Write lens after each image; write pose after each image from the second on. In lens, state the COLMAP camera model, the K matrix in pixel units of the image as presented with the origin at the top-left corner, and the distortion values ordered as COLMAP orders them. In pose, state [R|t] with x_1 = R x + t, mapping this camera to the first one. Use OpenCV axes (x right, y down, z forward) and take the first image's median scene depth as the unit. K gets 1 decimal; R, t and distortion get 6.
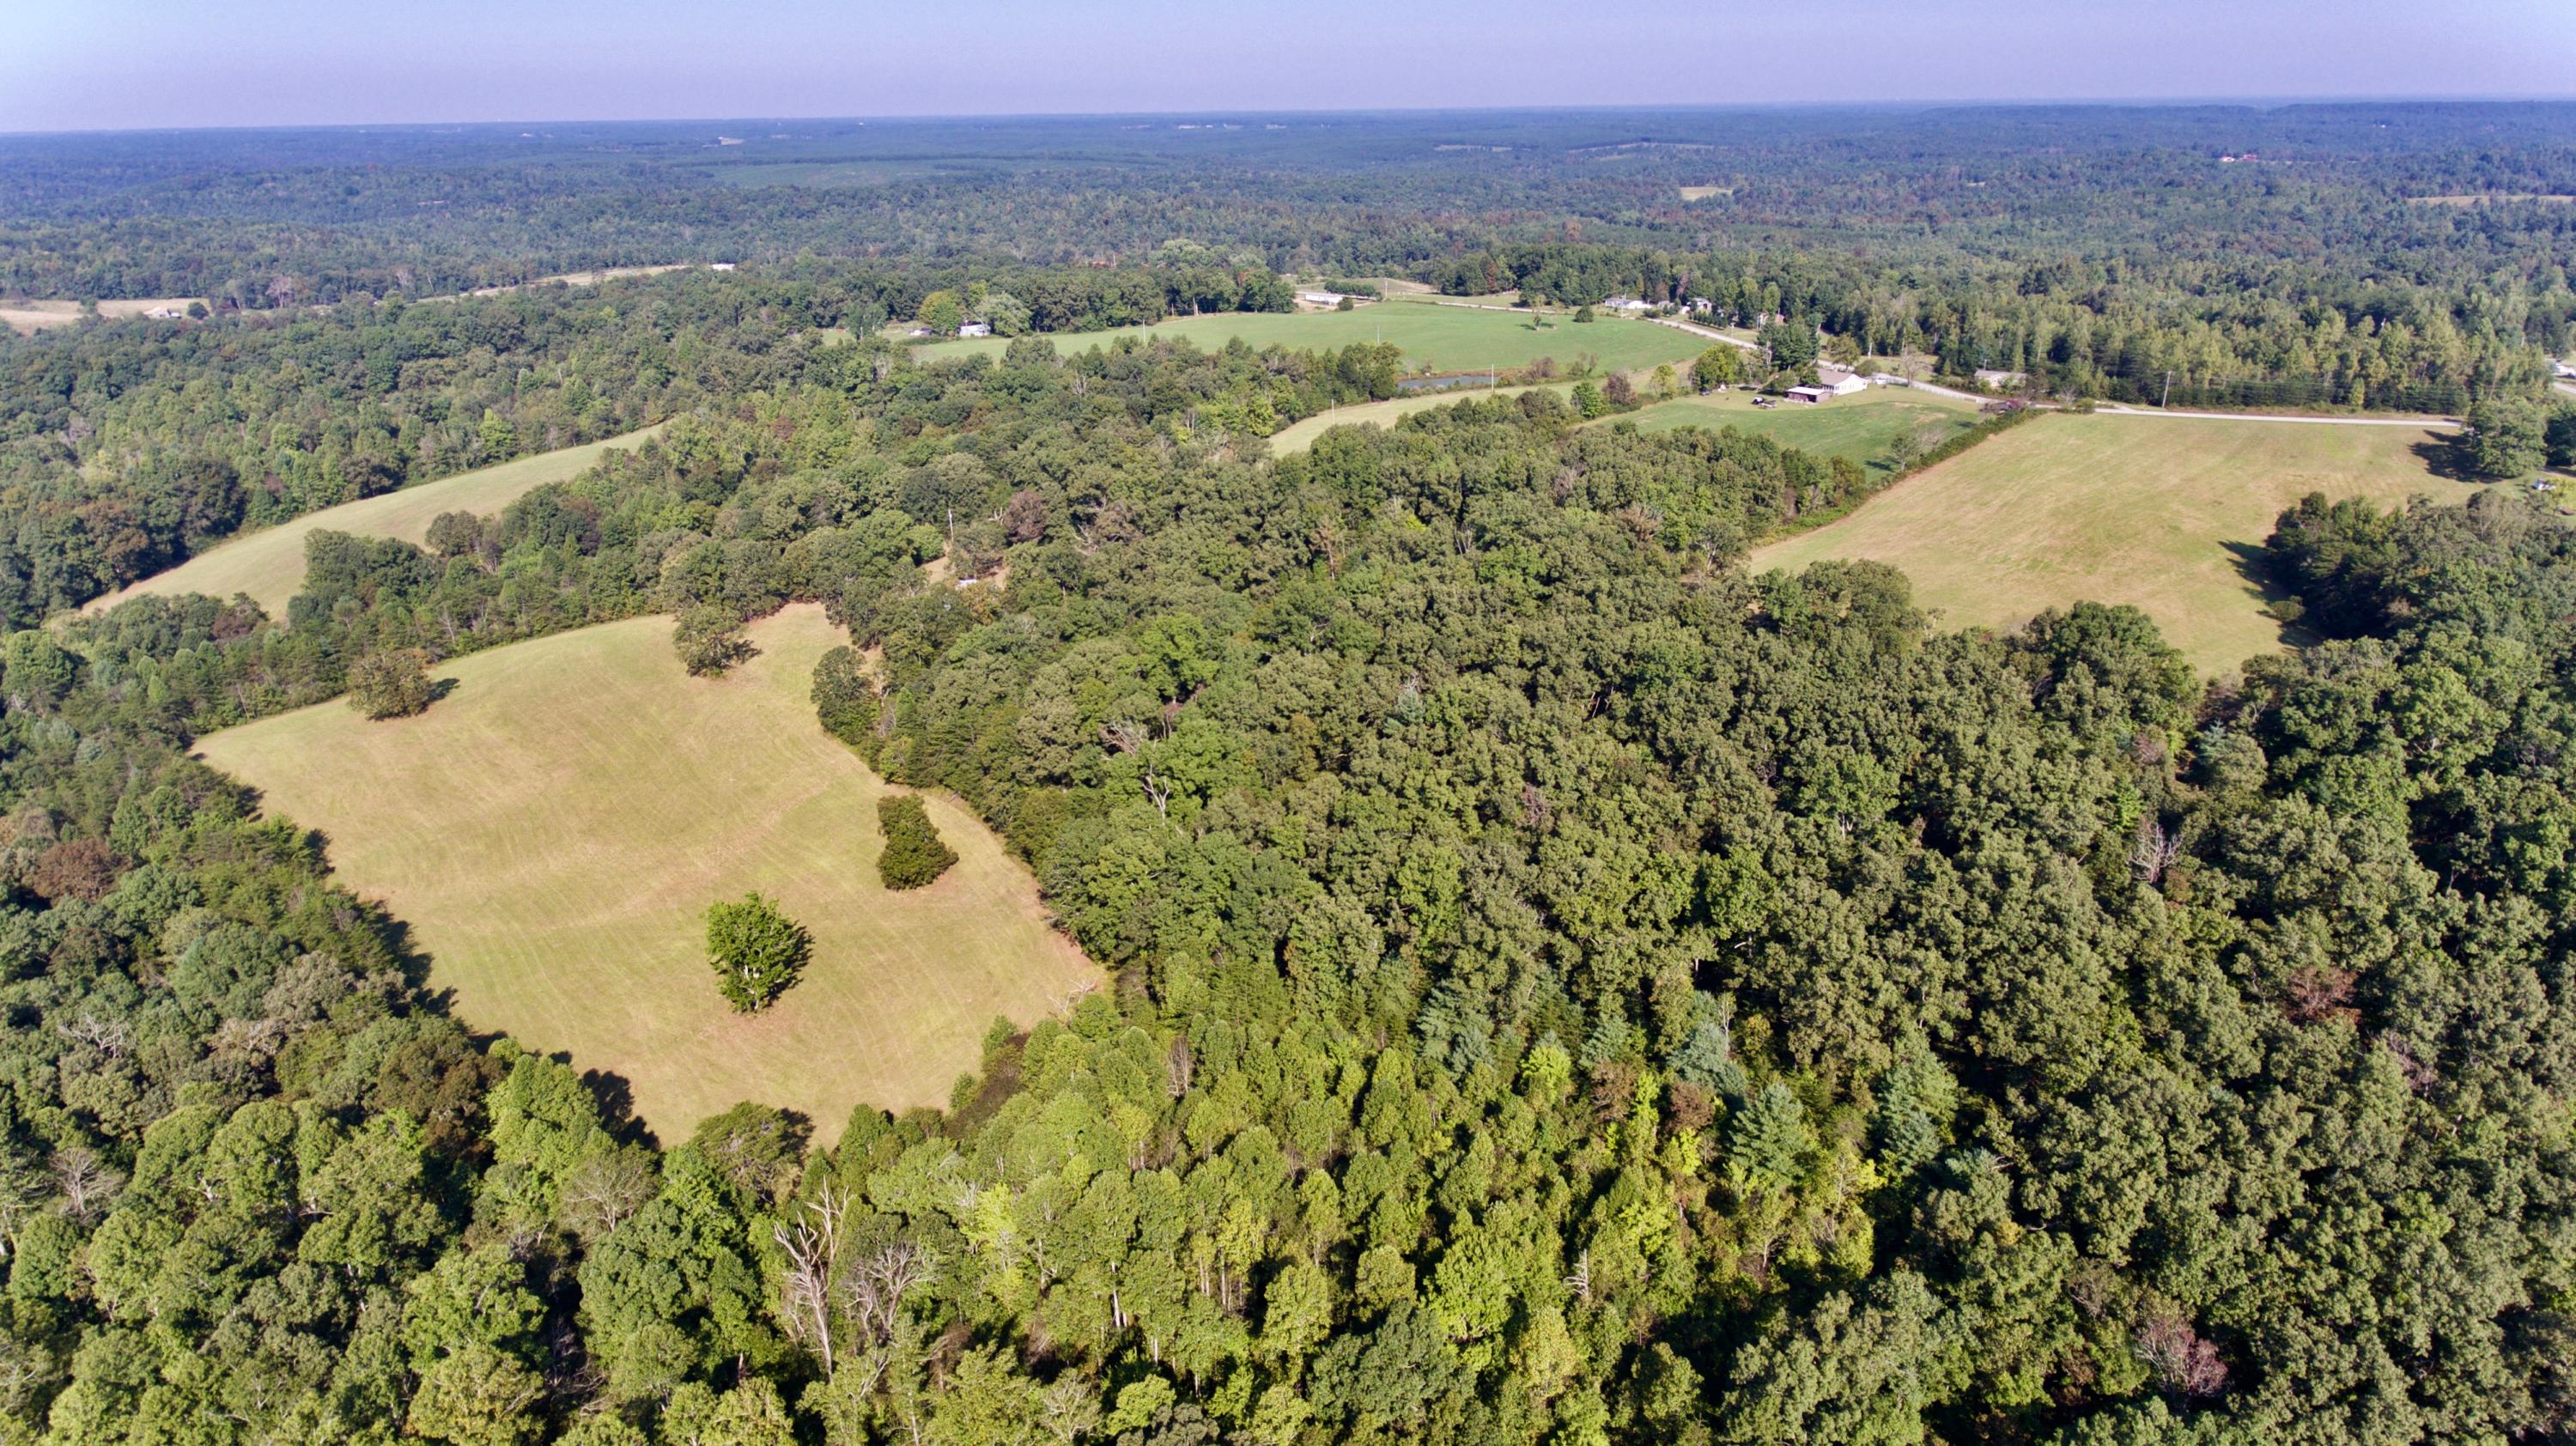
lens RADIAL K [[1497.2, 0, 1285.4], [0, 1497.2, 725.1], [0, 0, 1]] dist [0.002174, -0.003128]
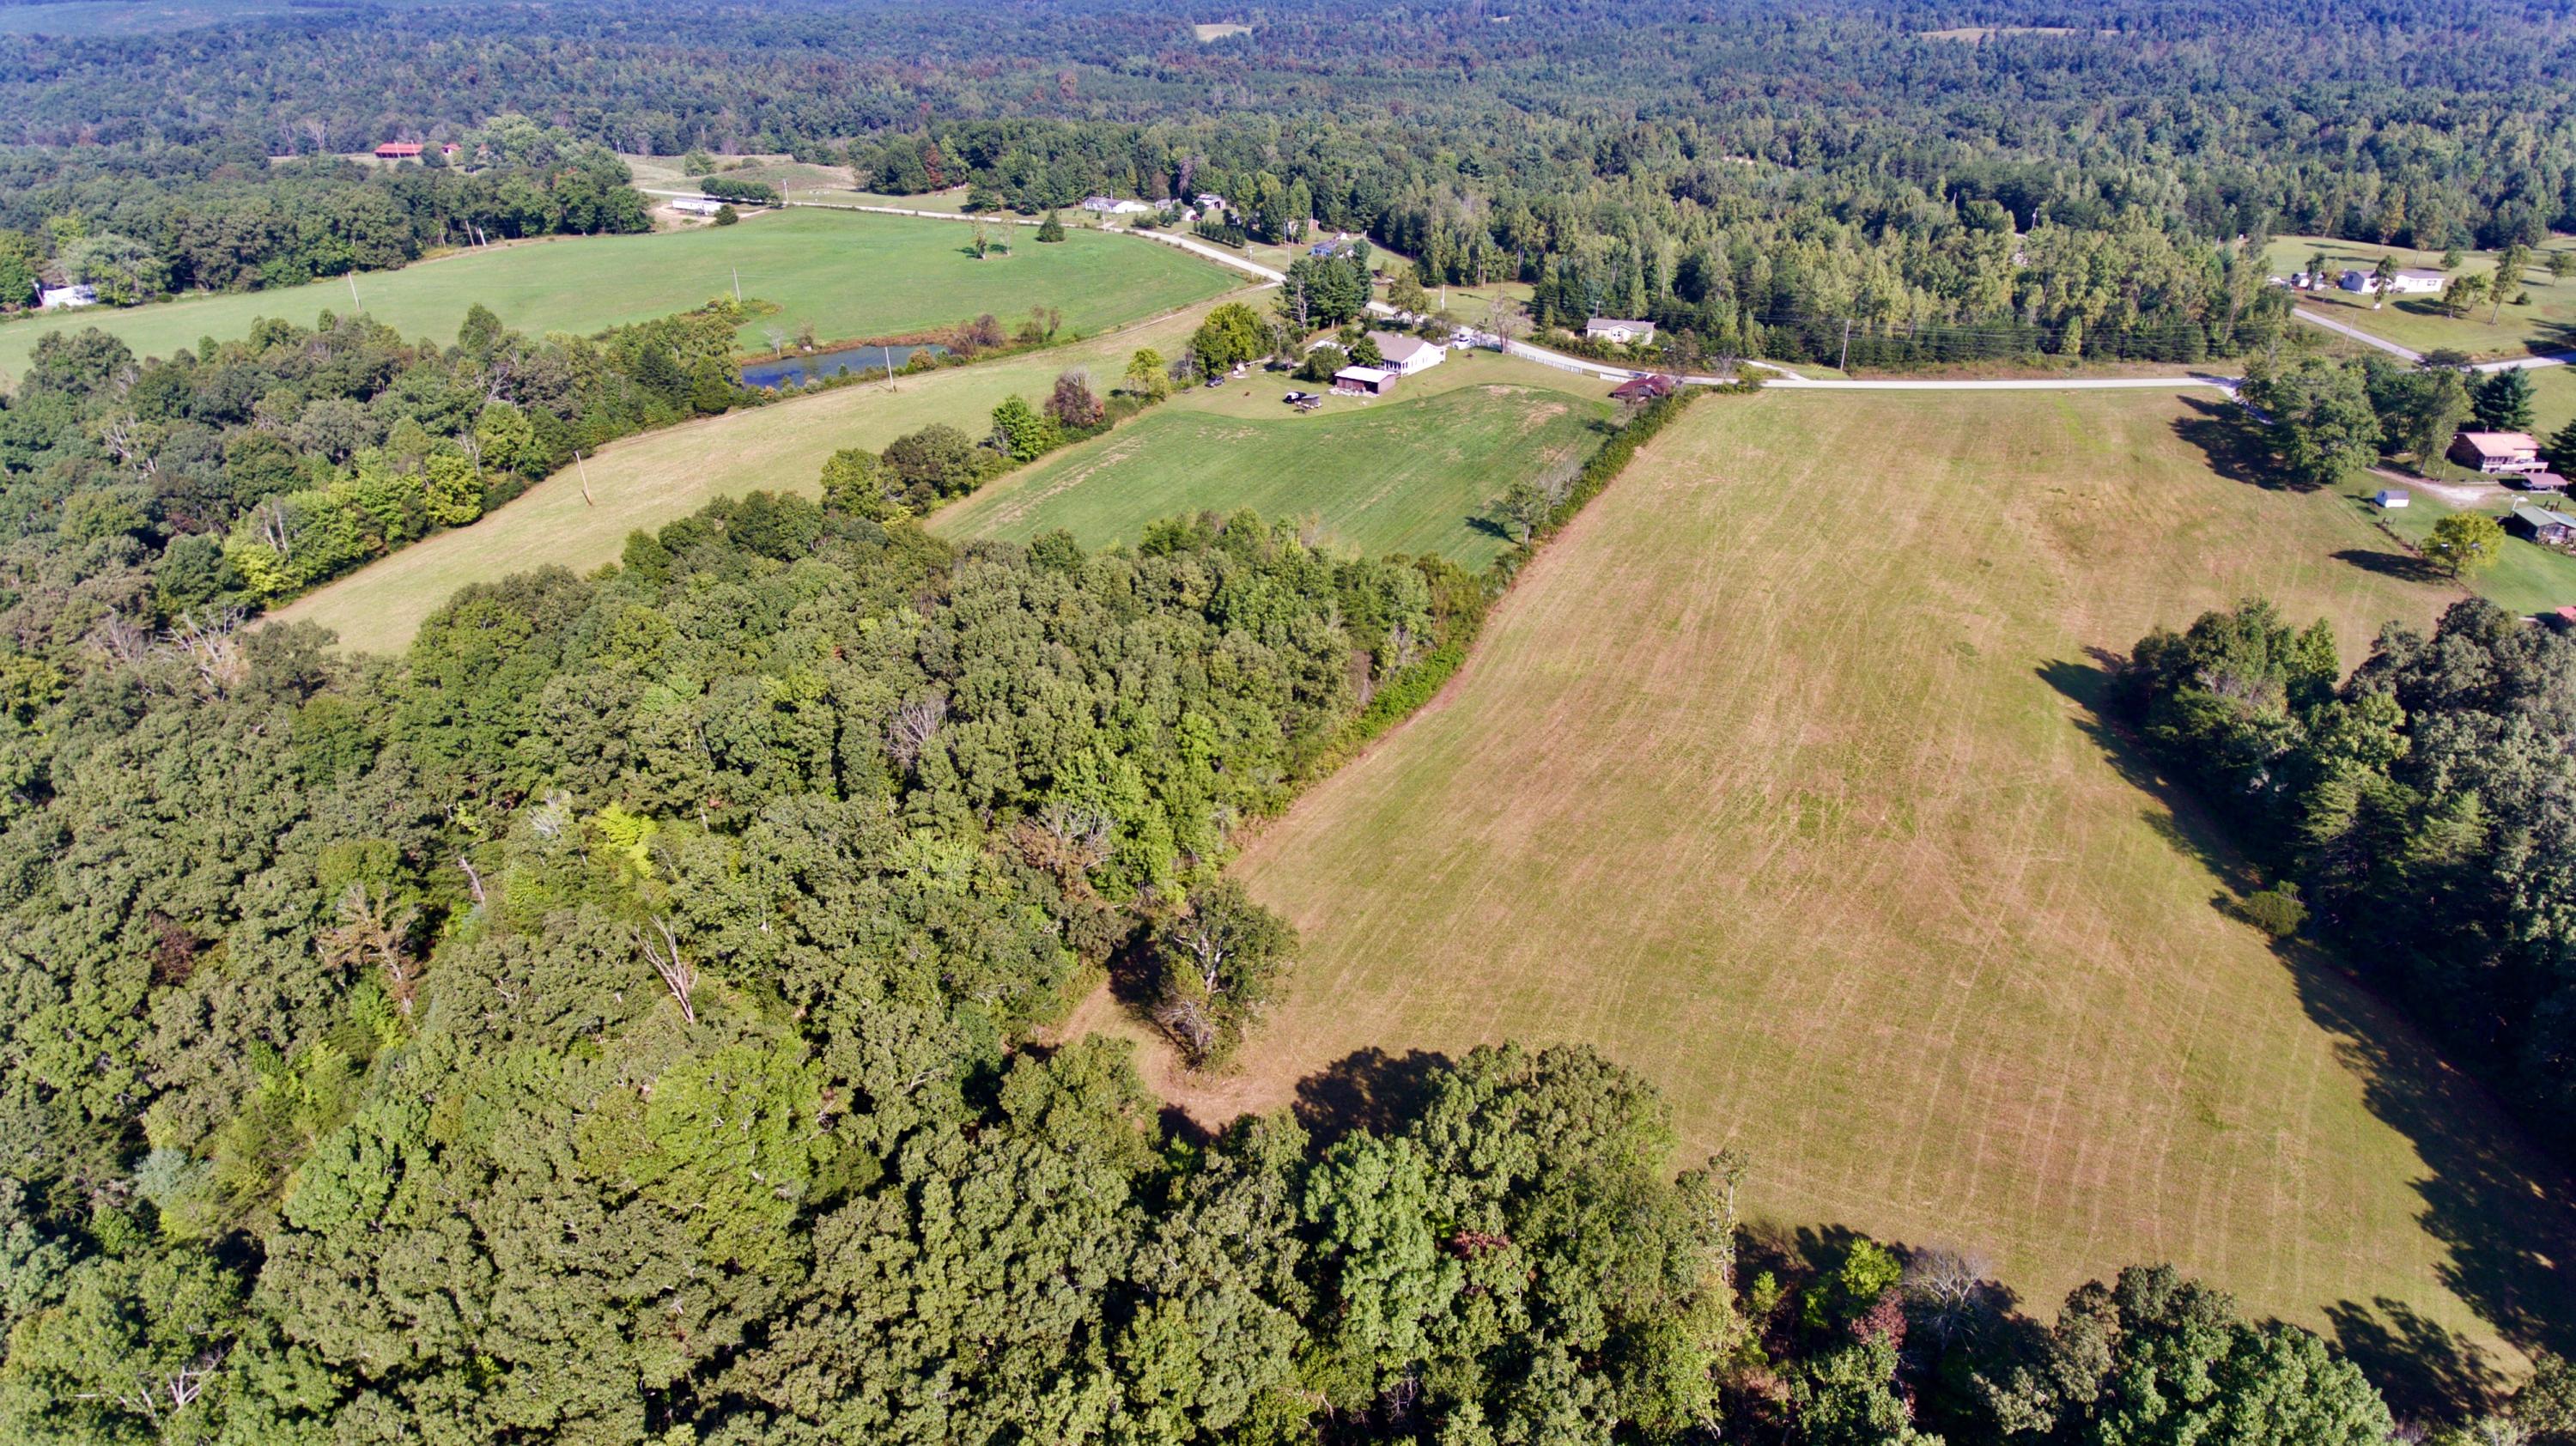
lens RADIAL K [[1497.2, 0, 1298.8], [0, 1497.2, 735.4], [0, 0, 1]] dist [0.002174, -0.003128]
pose [[0.955862, -0.133075, 0.261953, 0.146088], [0.106052, 0.987713, 0.114785, -0.165338], [-0.274010, -0.081938, 0.958230, 0.416102]]
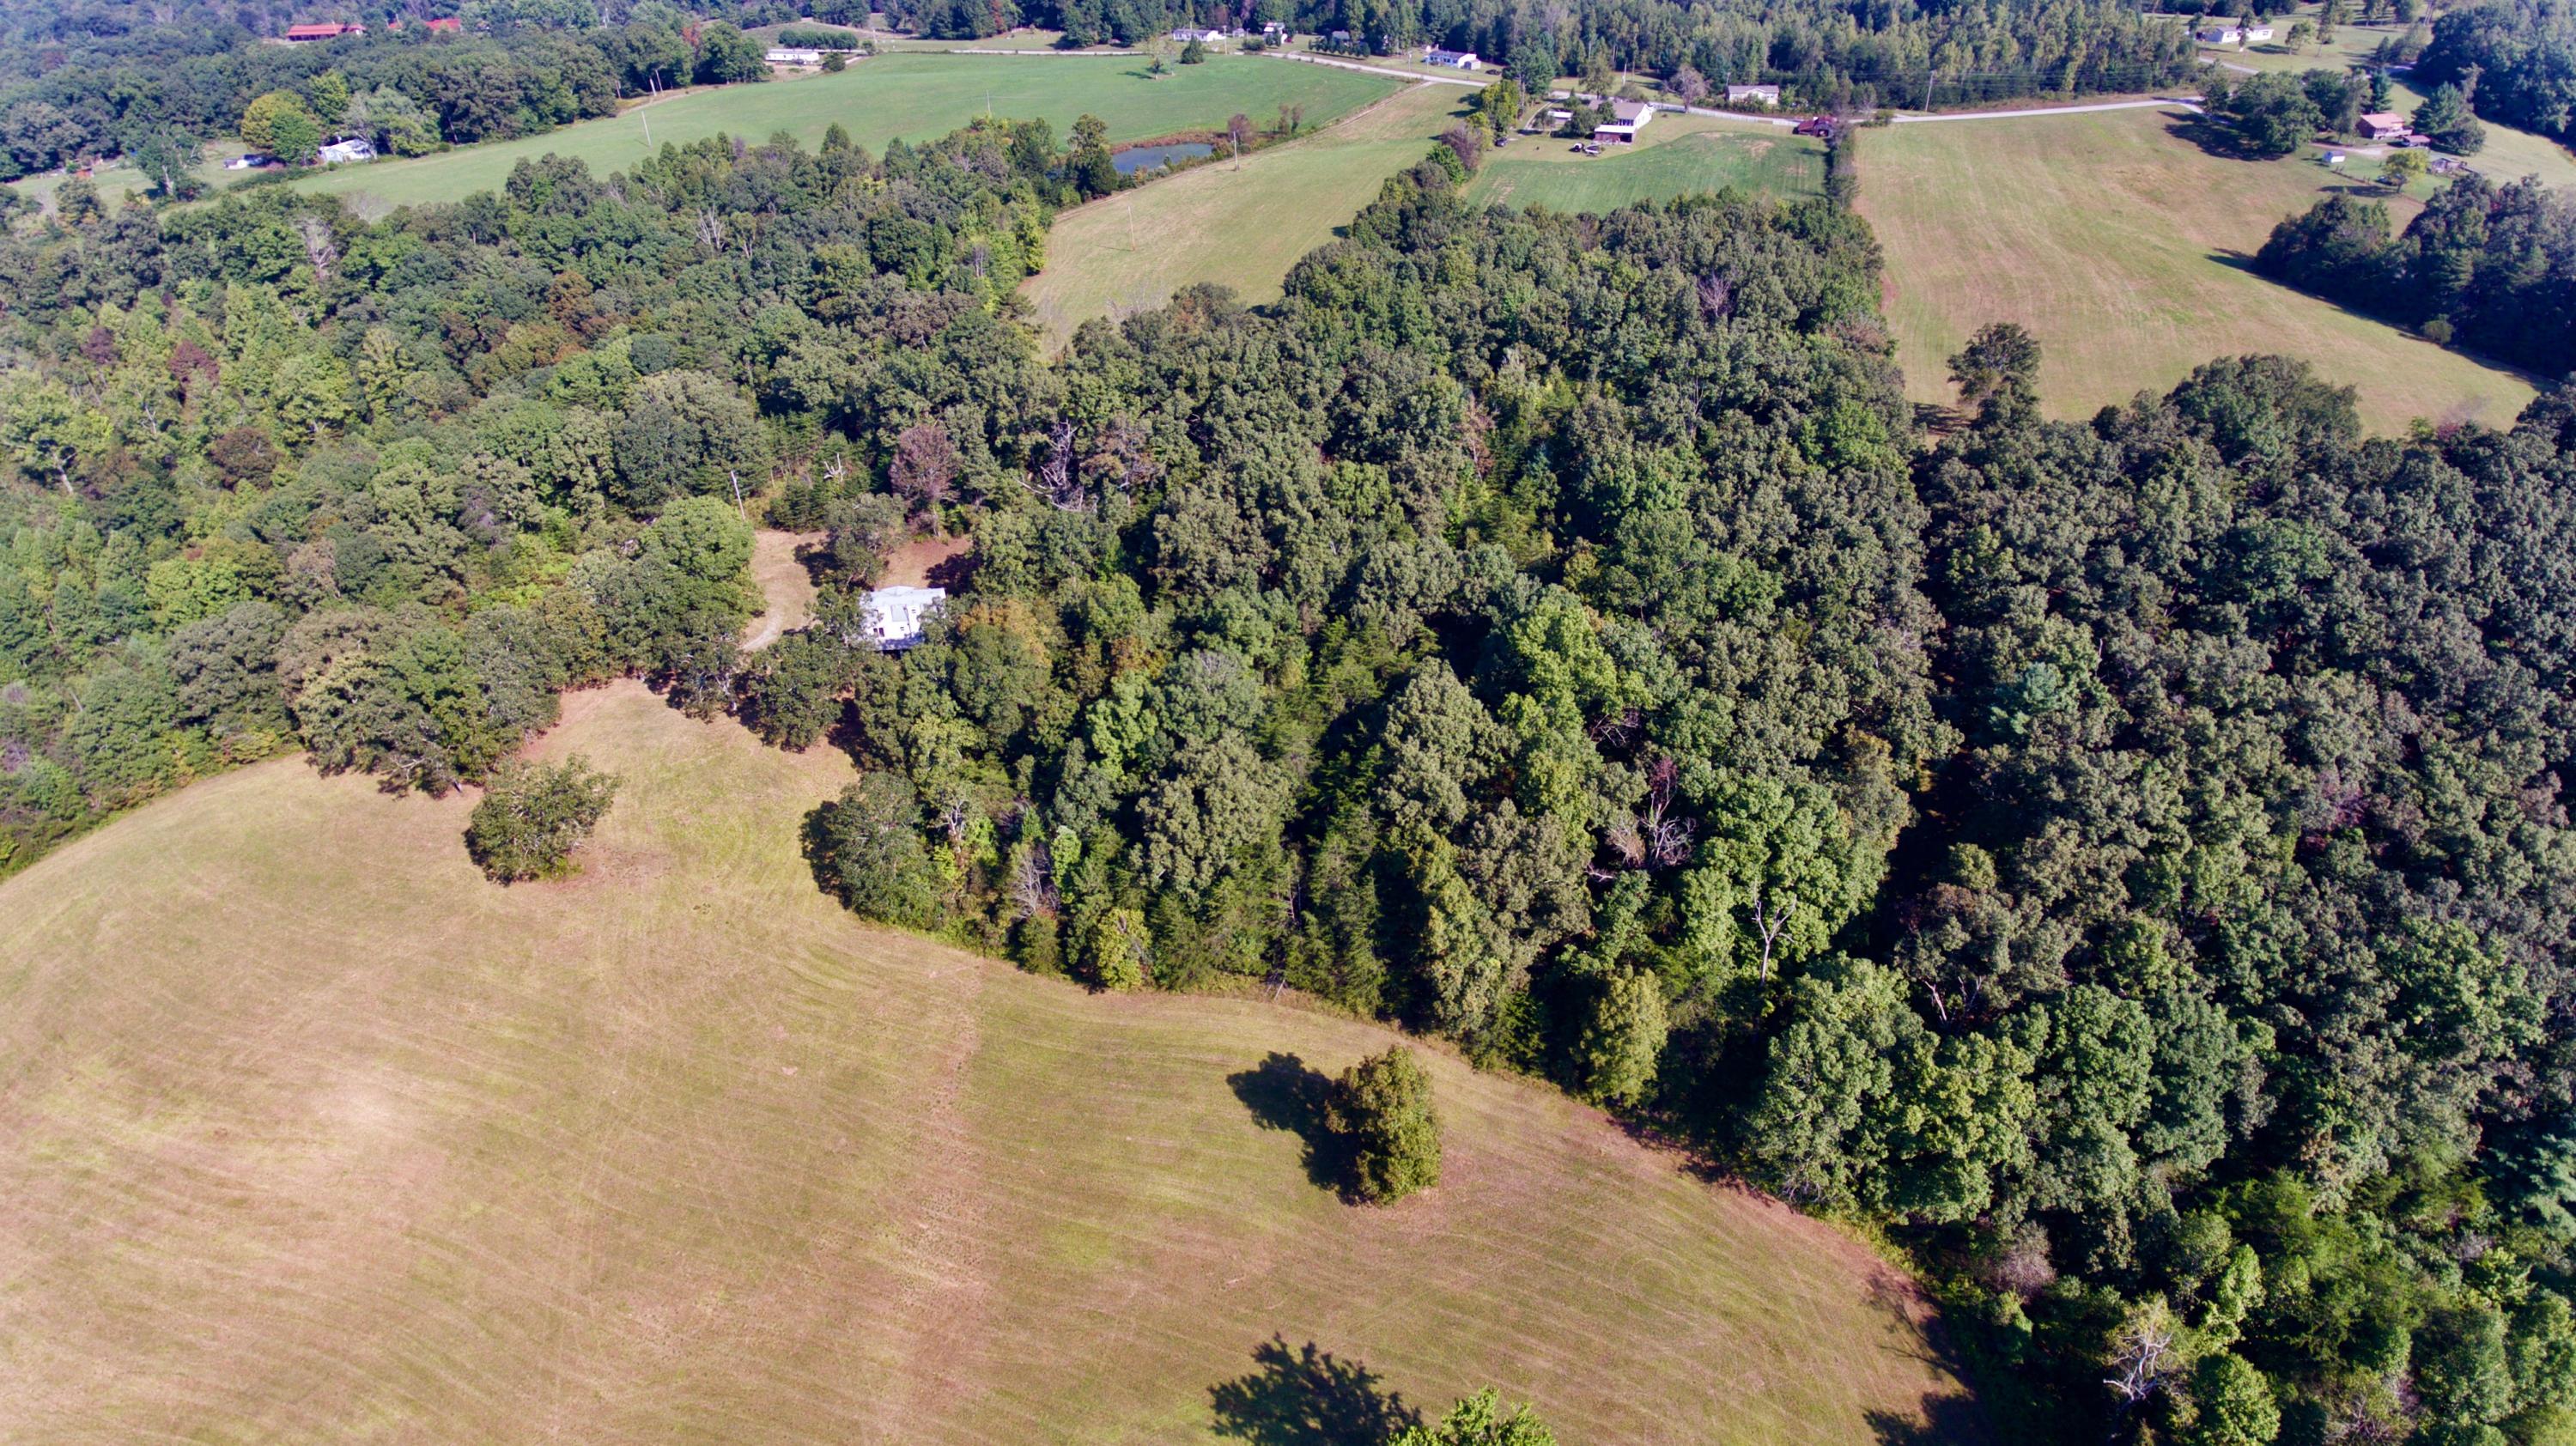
lens RADIAL K [[1497.2, 0, 1290.3], [0, 1497.2, 727.4], [0, 0, 1]] dist [0.002174, -0.003128]
pose [[0.866306, -0.268936, 0.420937, -0.310814], [0.195774, 0.958075, 0.209201, -0.124756], [-0.459551, -0.098824, 0.882636, 0.326683]]
